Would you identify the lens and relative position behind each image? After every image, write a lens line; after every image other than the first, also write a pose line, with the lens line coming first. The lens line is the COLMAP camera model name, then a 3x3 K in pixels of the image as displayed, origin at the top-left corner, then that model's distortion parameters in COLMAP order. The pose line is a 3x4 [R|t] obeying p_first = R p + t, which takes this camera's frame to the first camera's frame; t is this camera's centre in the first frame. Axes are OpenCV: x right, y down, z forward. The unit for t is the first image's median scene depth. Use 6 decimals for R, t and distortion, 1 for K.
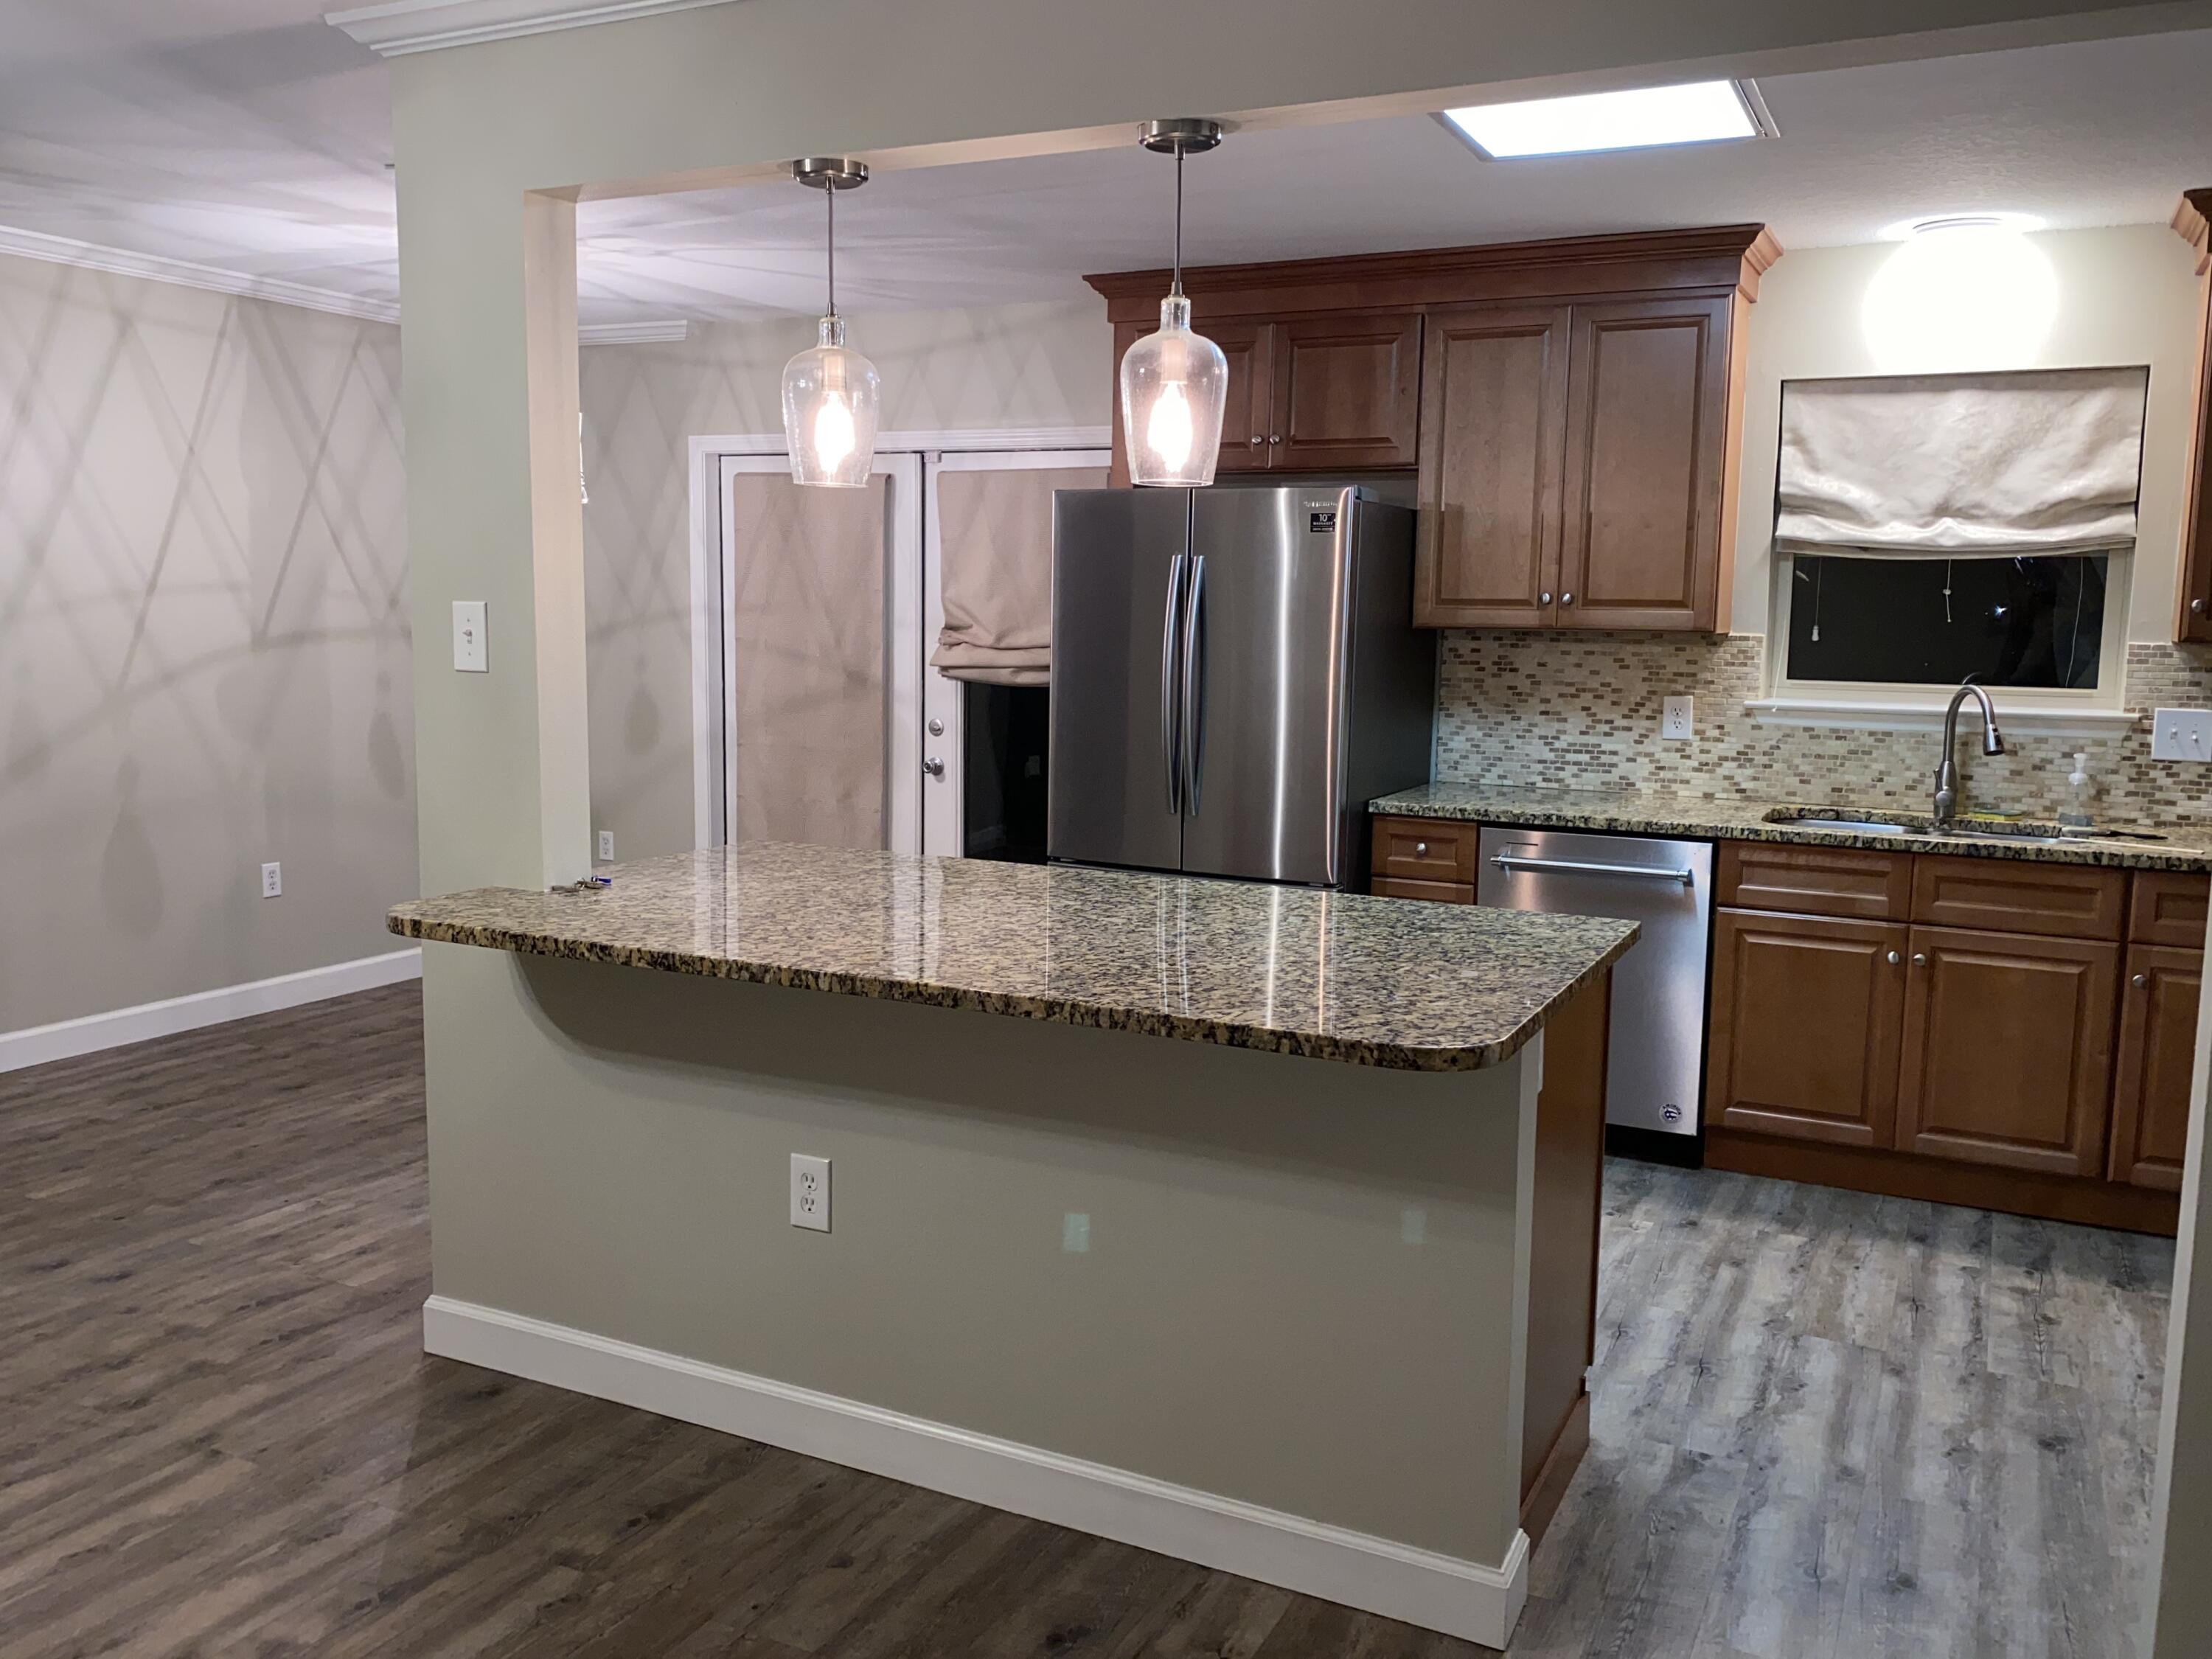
lens RADIAL K [[1789.3, 0, 1127.8], [0, 1789.3, 817.1], [0, 0, 1]] dist [0.038644, -0.036613]
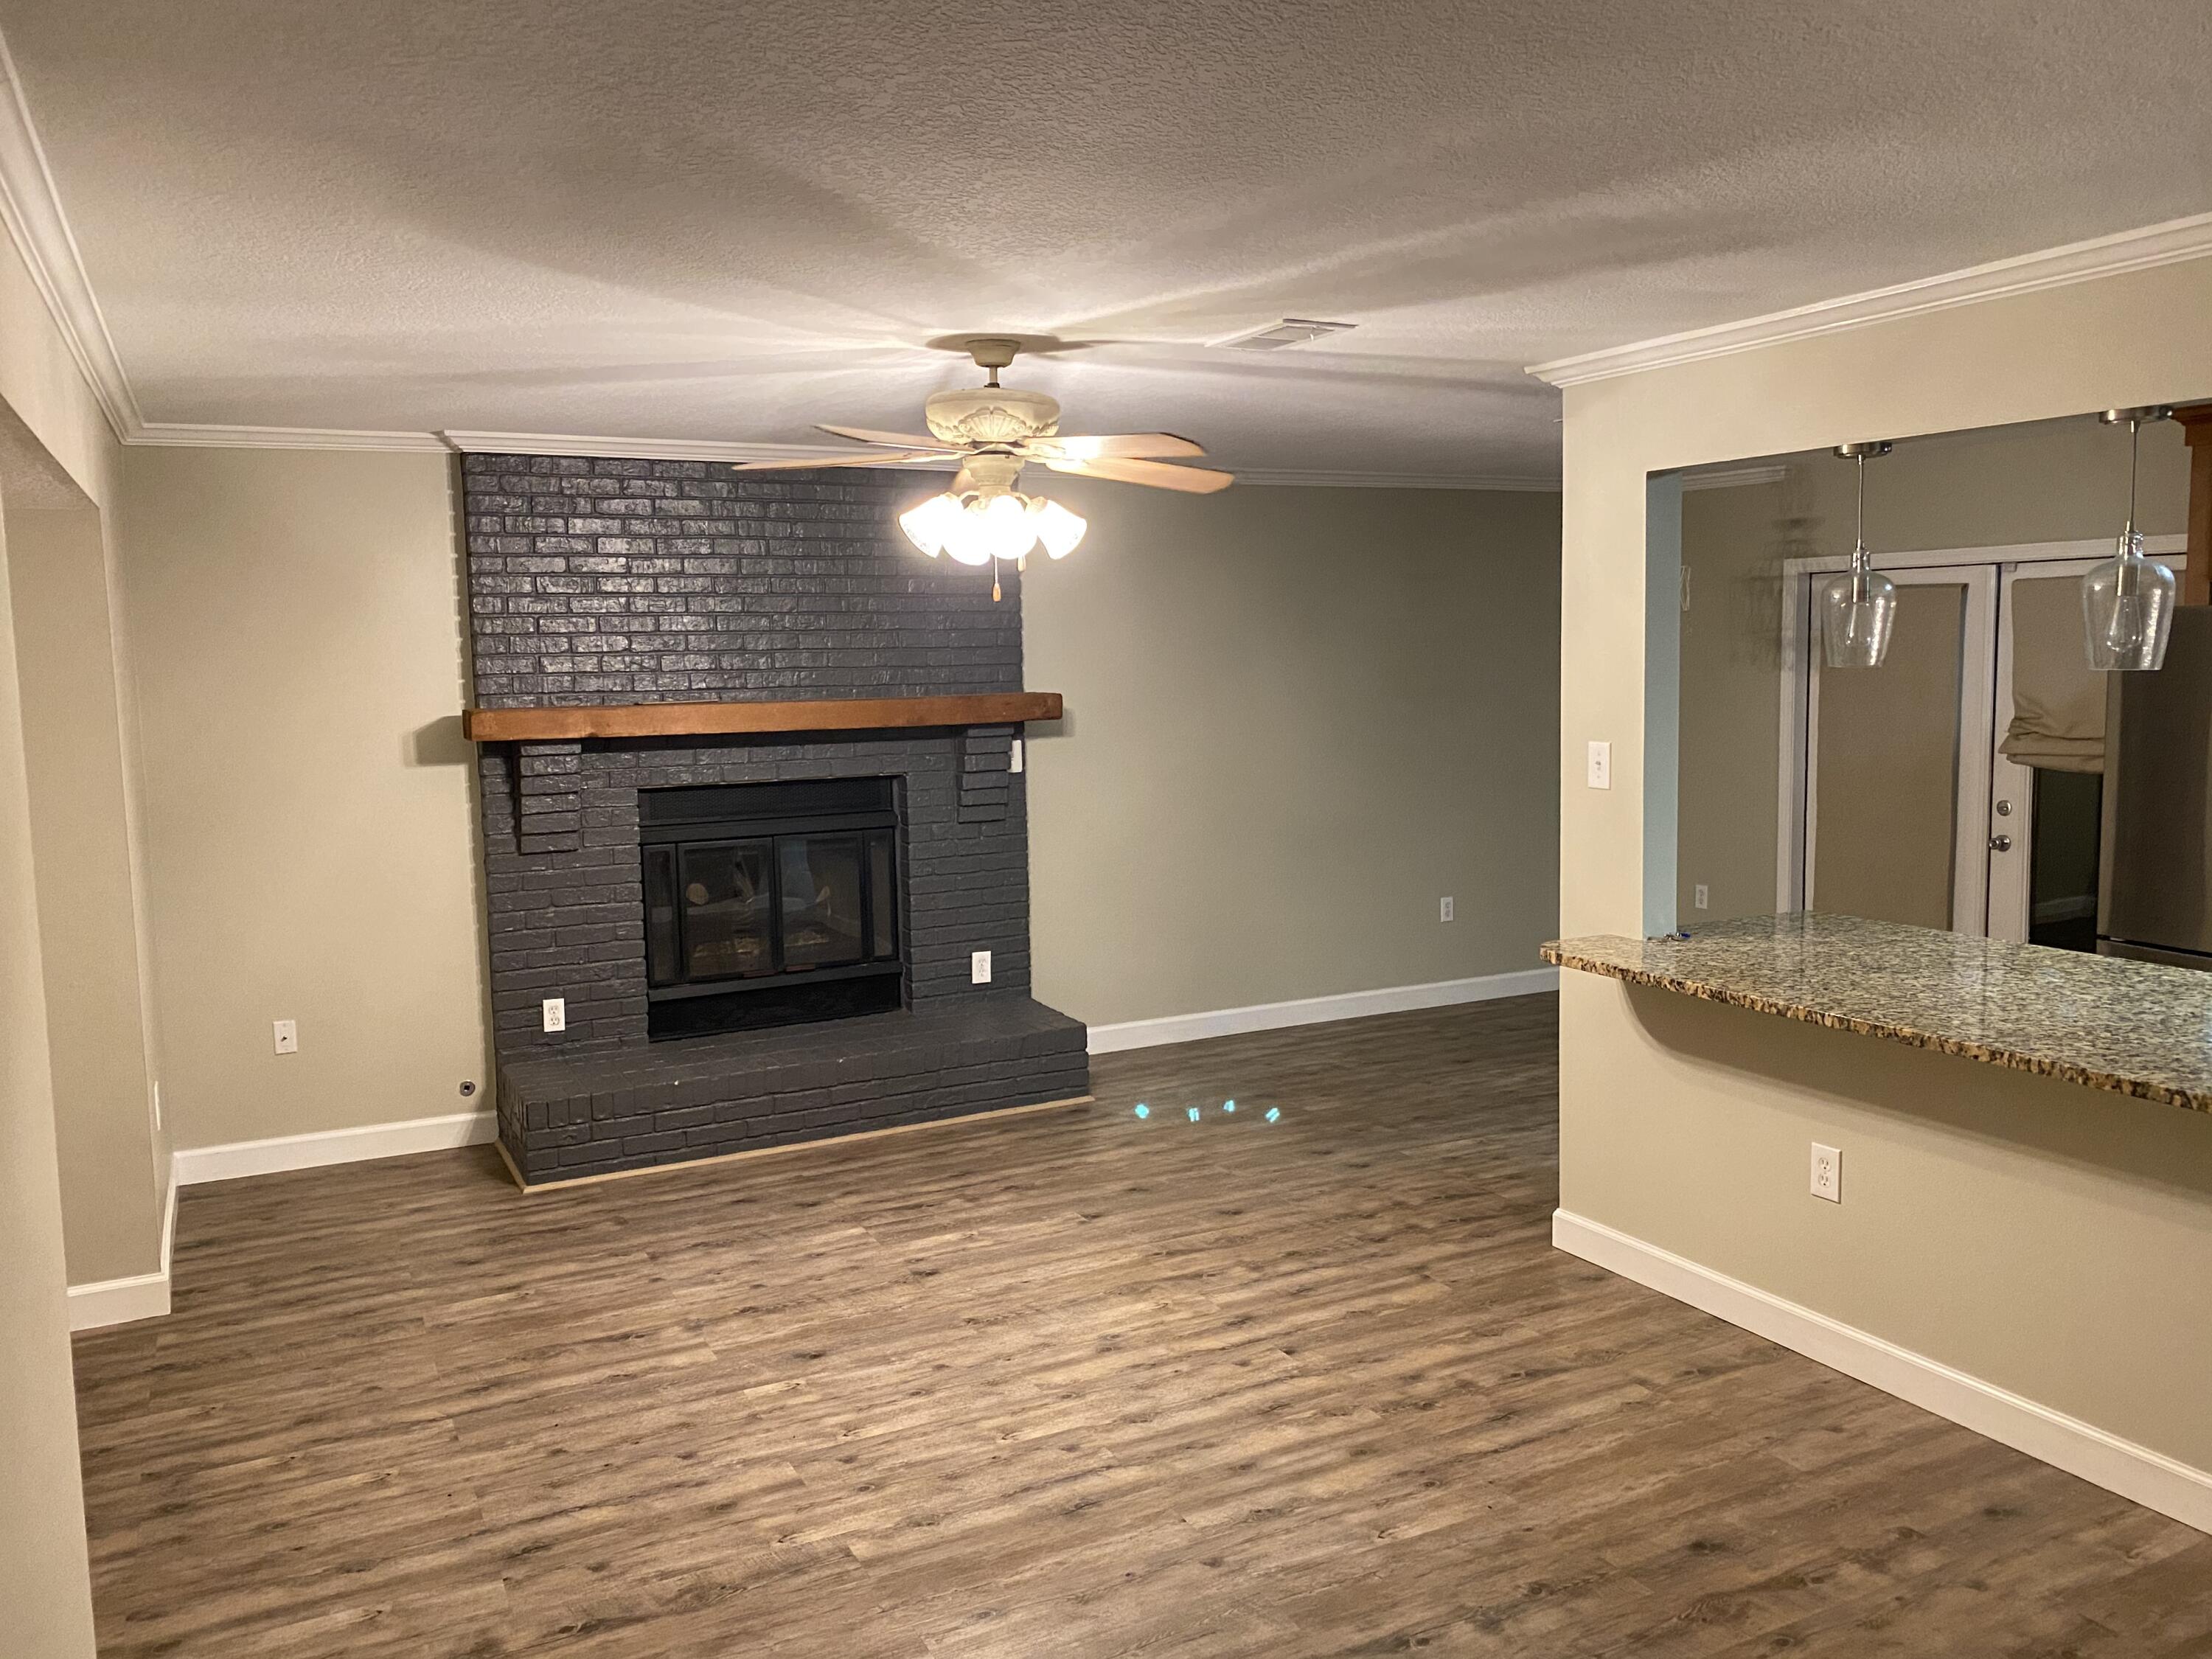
lens RADIAL K [[1681.2, 0, 1056.1], [0, 1681.2, 804.6], [0, 0, 1]] dist [-0.010560, -0.004464]
pose [[0.789997, 0.023990, -0.612641, 0.118087], [-0.038614, 0.999197, -0.010666, -0.032163], [0.611894, 0.032083, 0.790289, -0.336291]]
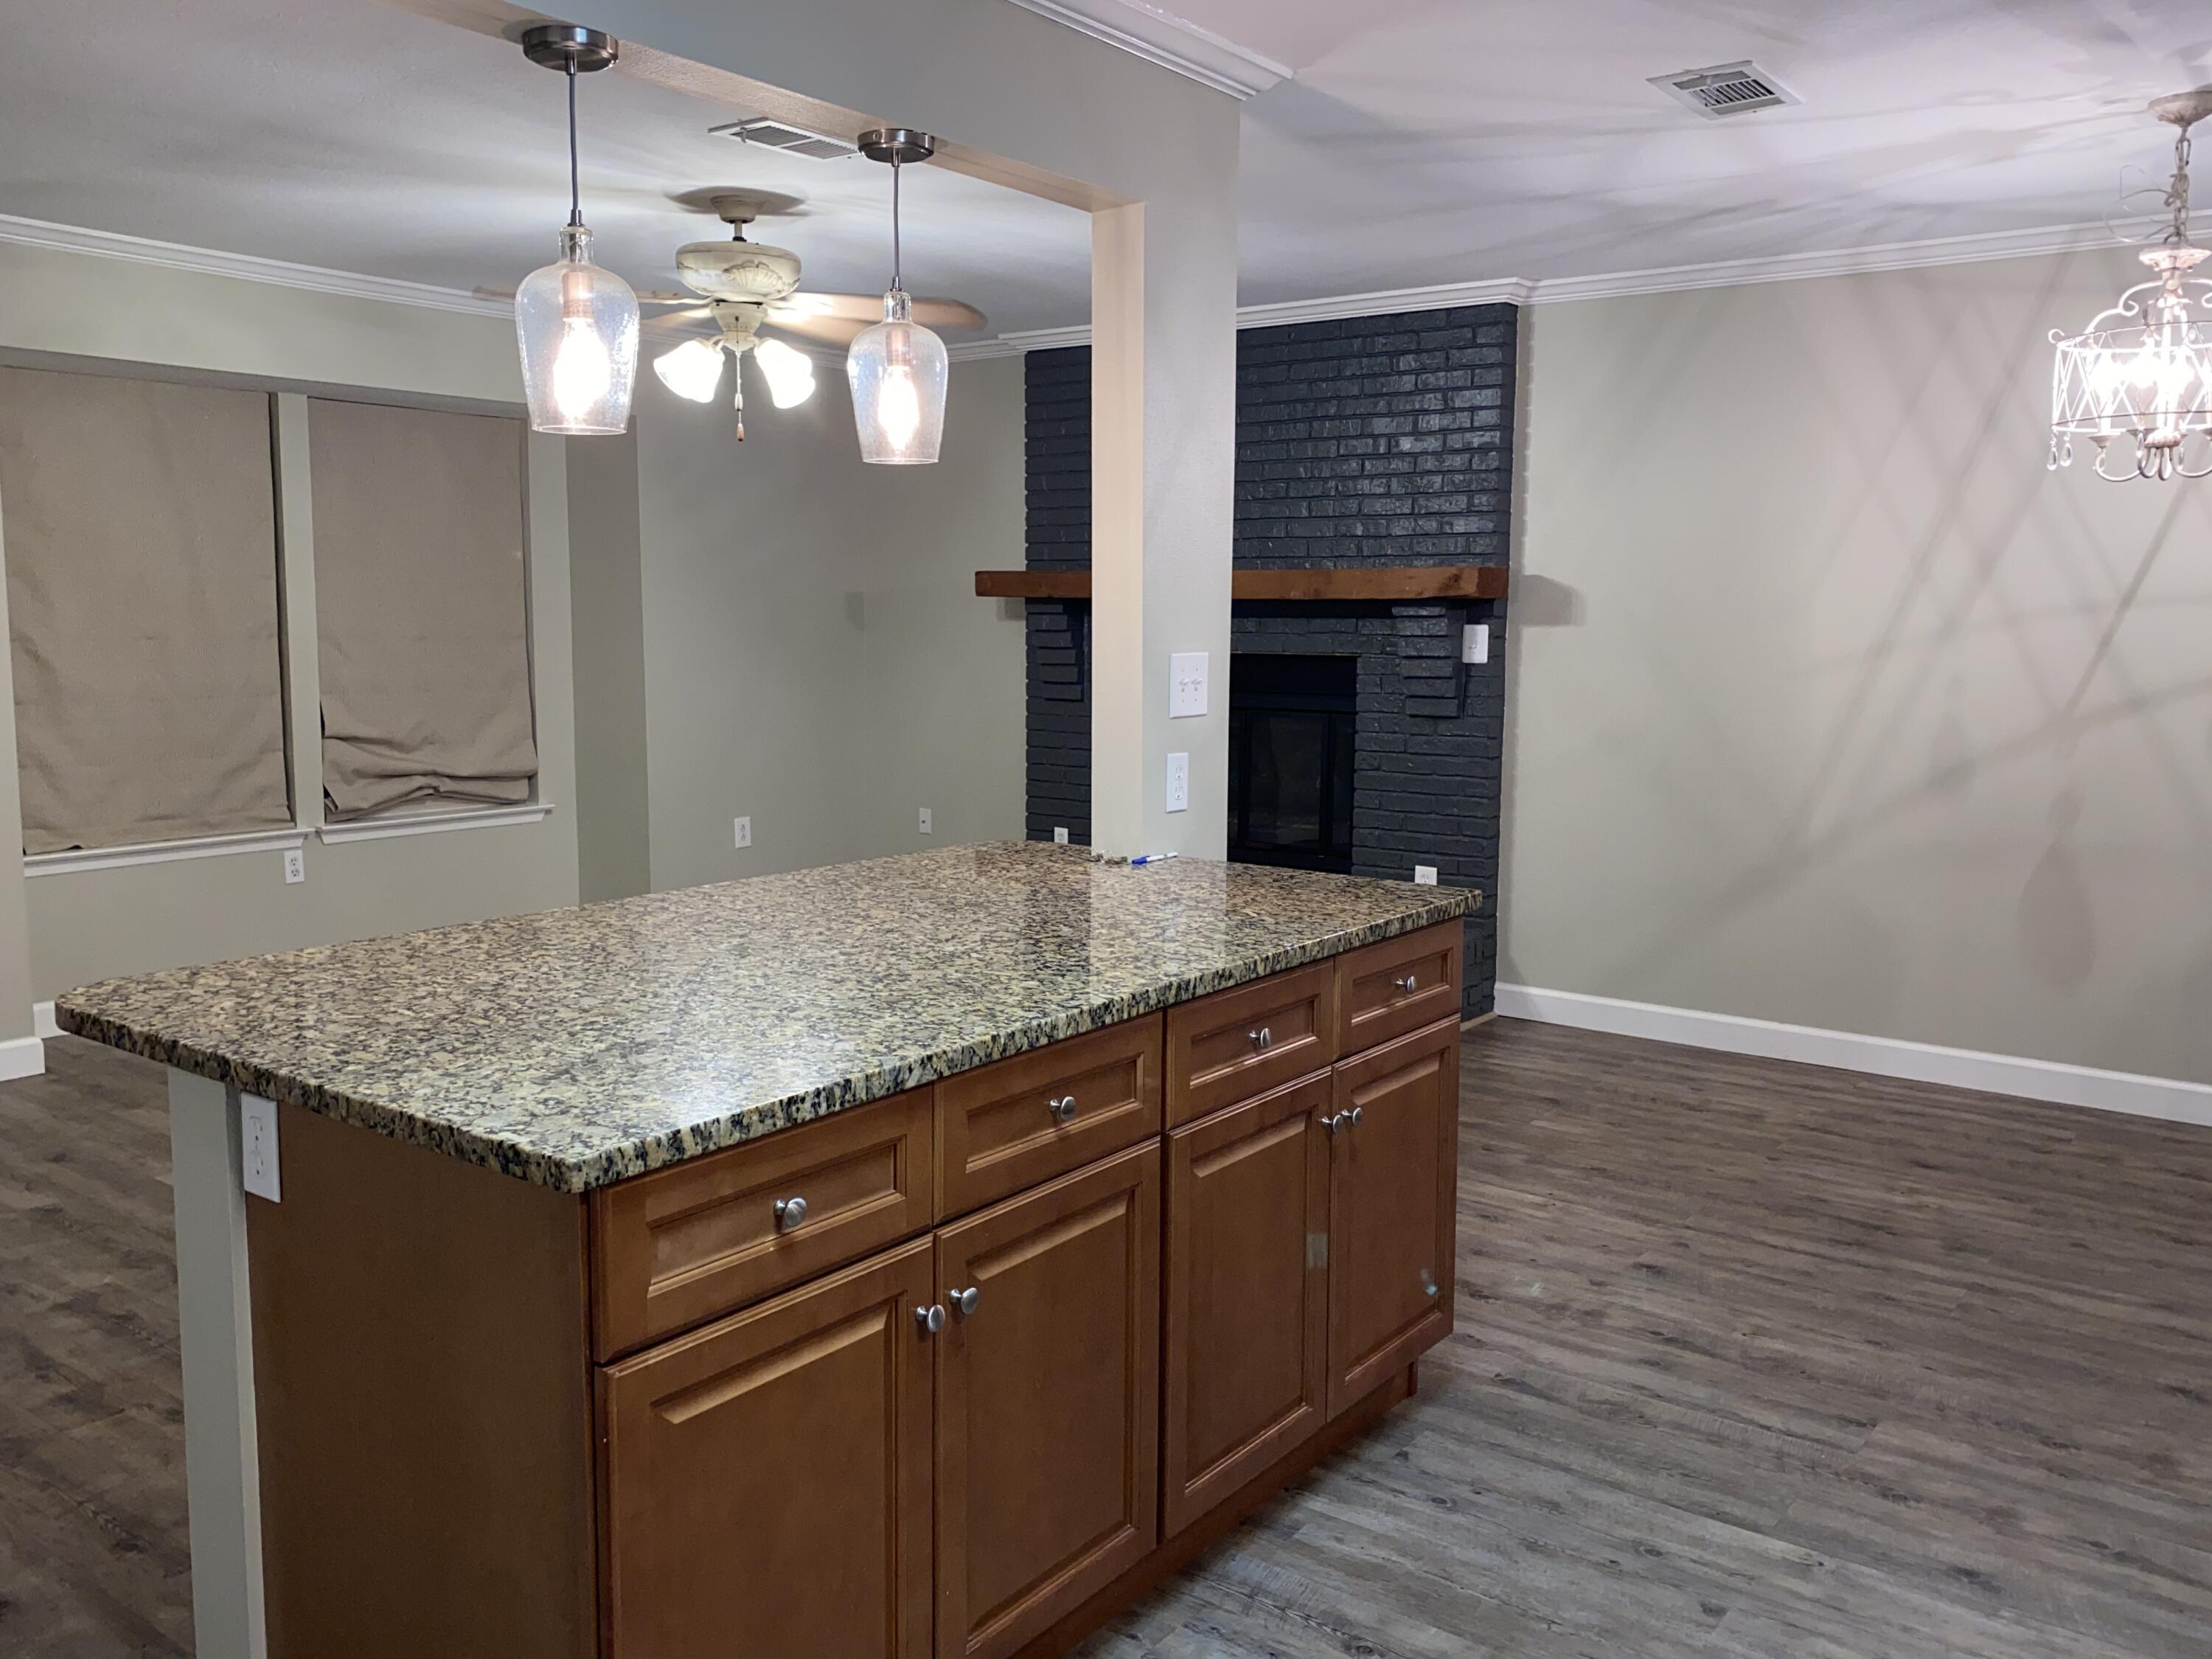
lens RADIAL K [[1789.3, 0, 1108.5], [0, 1789.3, 834.5], [0, 0, 1]] dist [0.038644, -0.036613]
pose [[-0.183469, 0.110718, -0.976770, 0.694004], [-0.132011, 0.981862, 0.136091, -0.115828], [0.974121, 0.153913, -0.165526, 1.137253]]
